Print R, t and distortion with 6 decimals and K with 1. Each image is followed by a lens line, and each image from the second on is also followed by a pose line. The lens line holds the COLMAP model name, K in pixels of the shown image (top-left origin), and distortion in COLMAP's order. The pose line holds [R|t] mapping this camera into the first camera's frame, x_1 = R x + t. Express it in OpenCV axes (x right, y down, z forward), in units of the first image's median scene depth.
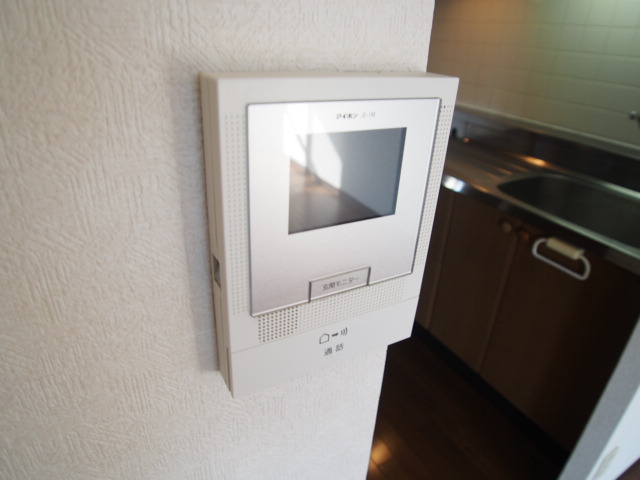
lens RADIAL K [[427.6, 0, 319.1], [0, 427.6, 241.7], [0, 0, 1]] dist [-0.082206, 0.024326]
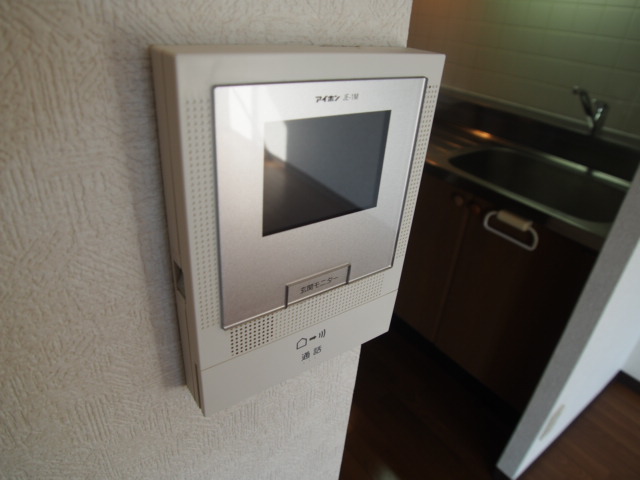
lens RADIAL K [[427.6, 0, 320.4], [0, 427.6, 243.1], [0, 0, 1]] dist [-0.082206, 0.024326]
pose [[0.992853, -0.036231, 0.113713, -0.049671], [0.029161, 0.997572, 0.063236, -0.050027], [-0.115728, -0.059468, 0.991499, 0.112248]]
